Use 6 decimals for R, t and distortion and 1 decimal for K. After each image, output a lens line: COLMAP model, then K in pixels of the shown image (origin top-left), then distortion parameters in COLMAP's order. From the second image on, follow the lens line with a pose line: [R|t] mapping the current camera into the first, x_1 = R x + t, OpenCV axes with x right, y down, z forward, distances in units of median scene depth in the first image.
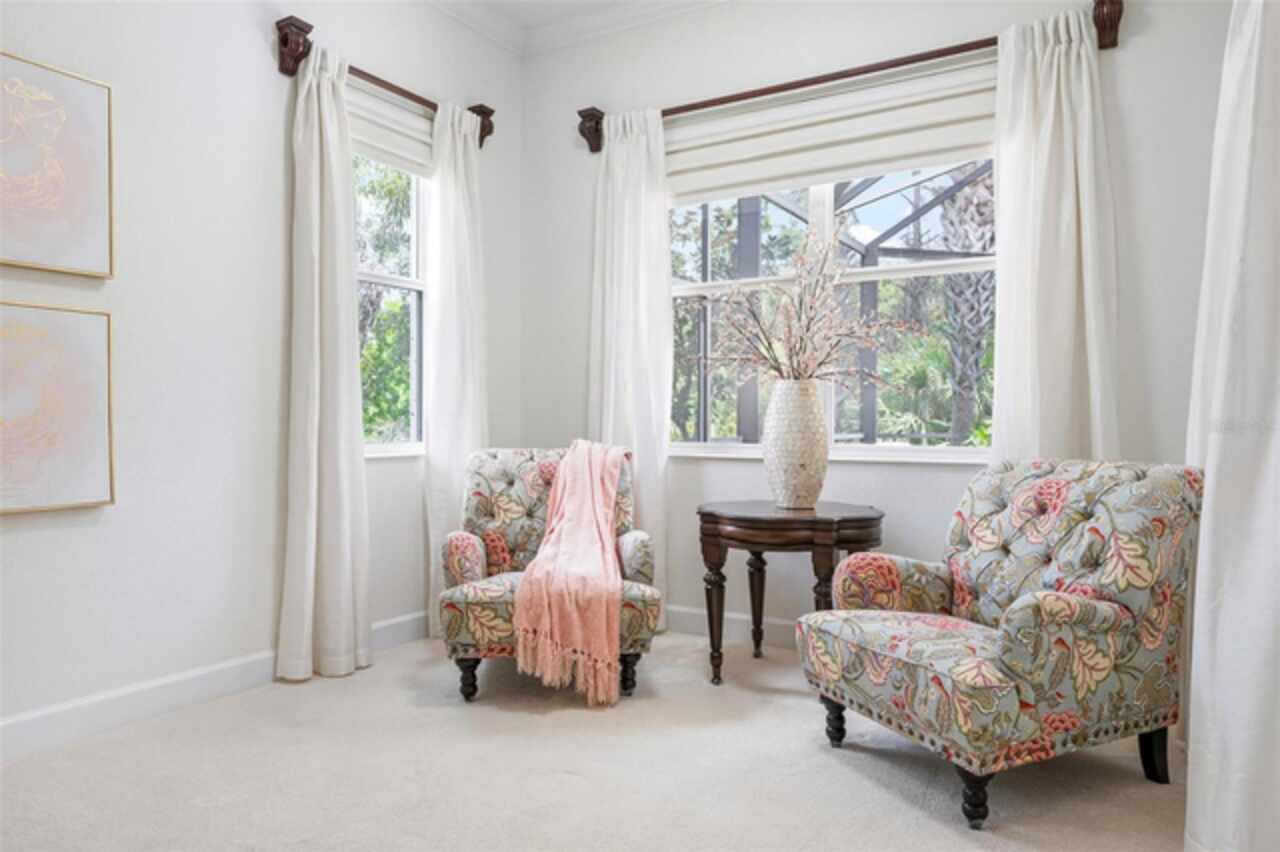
lens RADIAL K [[854.8, 0, 639.1], [0, 854.8, 427.1], [0, 0, 1]] dist [0.000736, -0.000082]
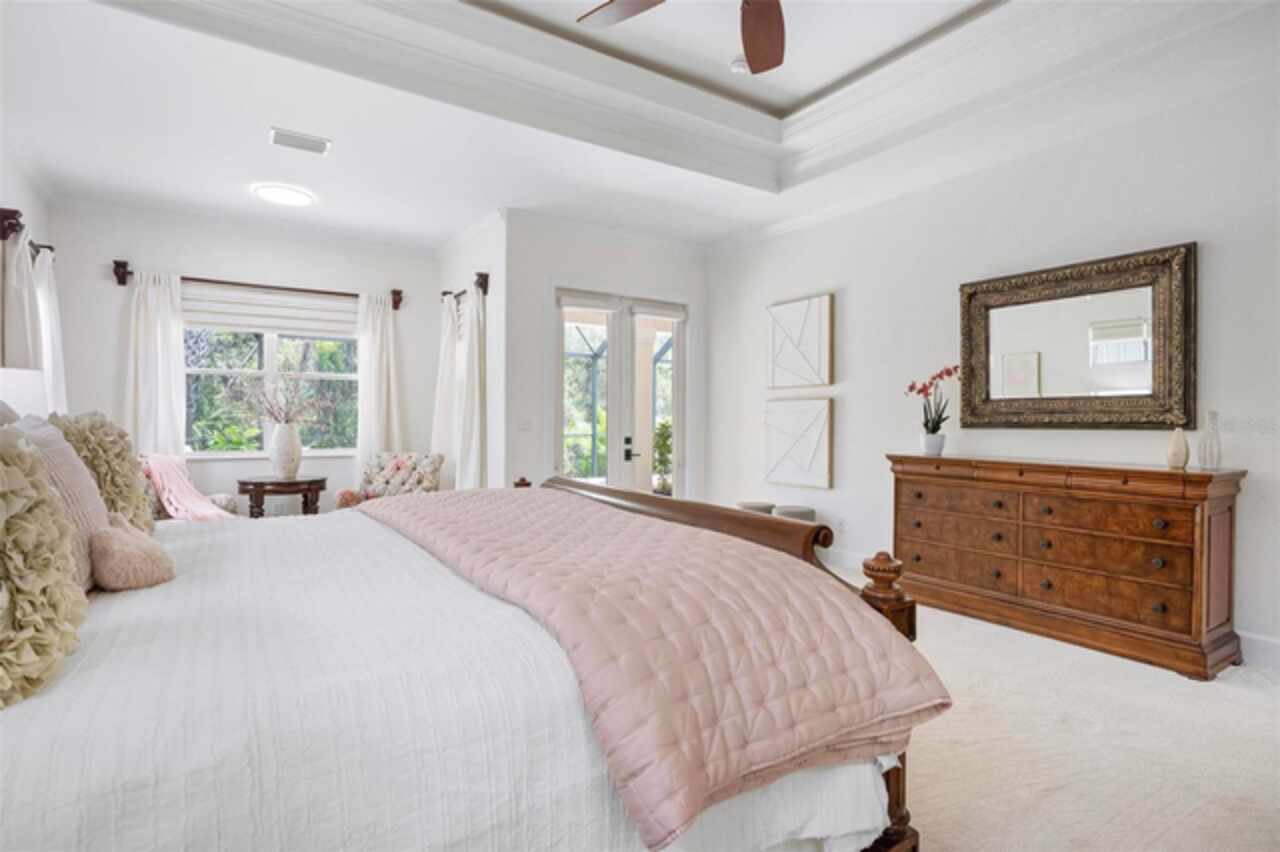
lens RADIAL K [[661.8, 0, 639.5], [0, 661.8, 425.2], [0, 0, 1]] dist [-0.002164, 0.002753]
pose [[0.445543, -0.004225, 0.895250, -1.043416], [0.003975, 0.999988, 0.002741, -0.053155], [-0.895252, 0.002337, 0.445555, -0.700799]]
